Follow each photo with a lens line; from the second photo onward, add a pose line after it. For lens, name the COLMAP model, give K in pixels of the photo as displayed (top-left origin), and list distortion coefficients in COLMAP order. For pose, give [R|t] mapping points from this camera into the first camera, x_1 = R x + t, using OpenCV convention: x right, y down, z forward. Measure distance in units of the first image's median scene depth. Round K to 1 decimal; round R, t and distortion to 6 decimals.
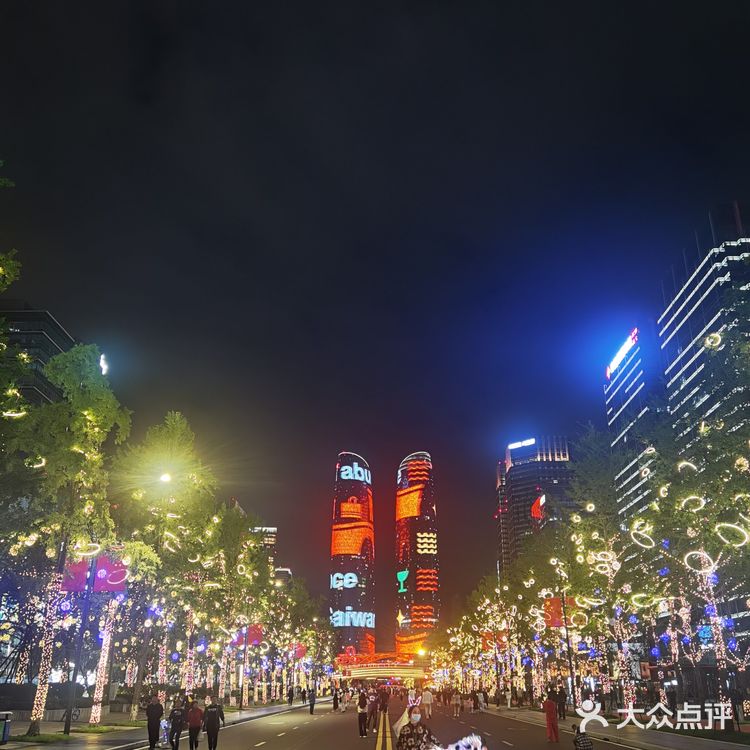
lens RADIAL K [[762.2, 0, 392.0], [0, 762.2, 375.0], [0, 0, 1]] dist [0.003680, 0.026276]
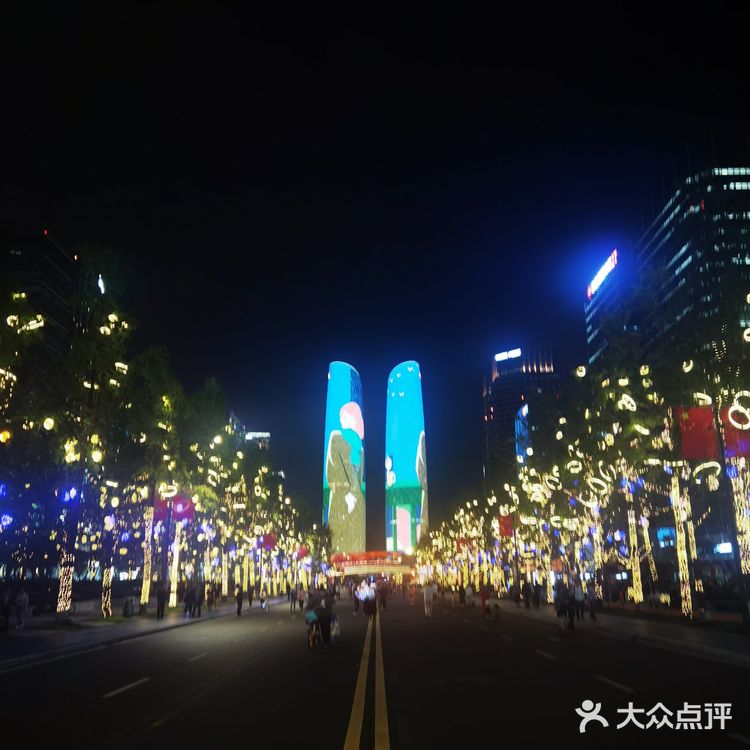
lens RADIAL K [[762.2, 0, 392.0], [0, 762.2, 375.0], [0, 0, 1]] dist [0.003680, 0.026276]
pose [[0.999910, -0.000860, 0.013424, 0.001427], [-0.000791, 0.992471, 0.122478, -0.063946], [-0.013429, -0.122477, 0.992380, -0.156387]]
